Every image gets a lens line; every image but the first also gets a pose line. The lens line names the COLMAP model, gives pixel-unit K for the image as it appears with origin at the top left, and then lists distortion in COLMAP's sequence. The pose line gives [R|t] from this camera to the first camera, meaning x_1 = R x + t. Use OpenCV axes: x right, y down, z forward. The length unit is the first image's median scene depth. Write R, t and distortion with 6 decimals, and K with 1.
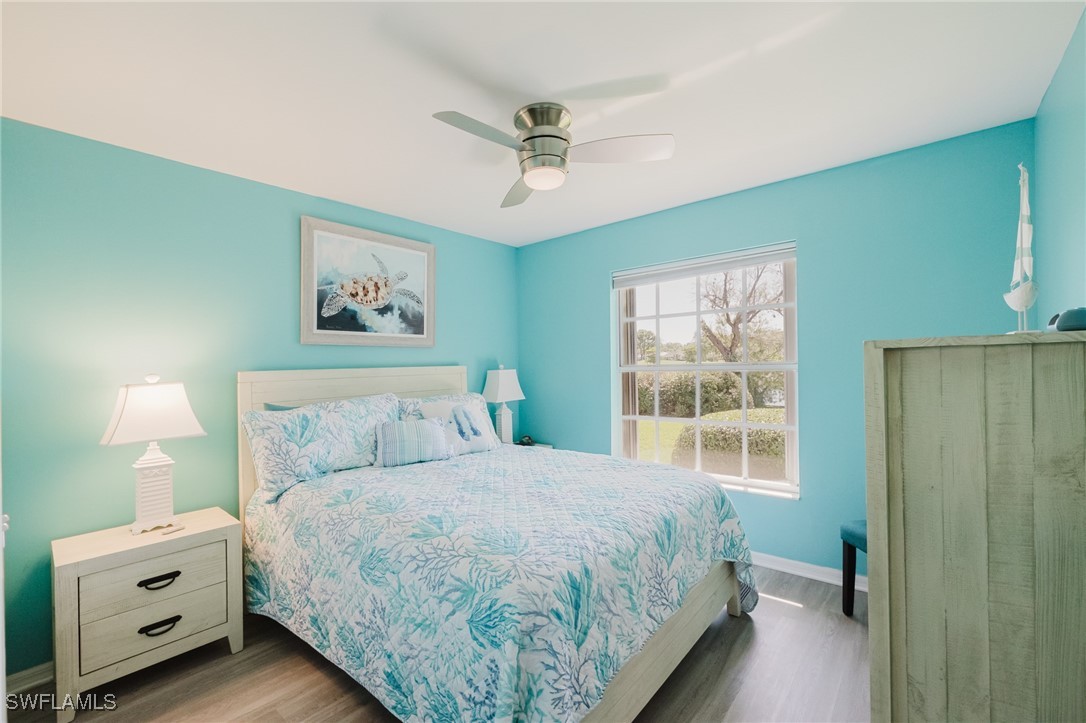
lens RADIAL K [[461.0, 0, 538.3], [0, 461.0, 368.5], [0, 0, 1]] dist [-0.001146, -0.000252]
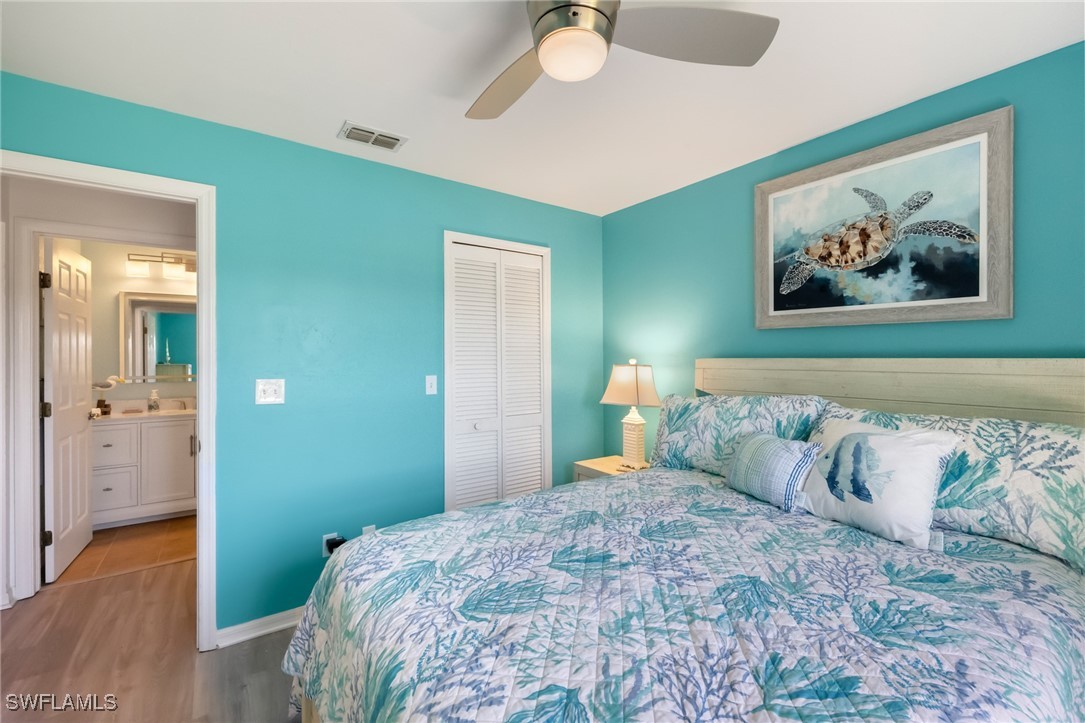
lens RADIAL K [[460.0, 0, 545.6], [0, 460.0, 355.7], [0, 0, 1]] dist [-0.003375, -0.000549]
pose [[-0.243153, 0.025107, -0.969663, 0.408559], [0.002382, 0.999677, 0.025286, -0.022713], [0.969985, 0.003839, -0.243134, 0.731856]]
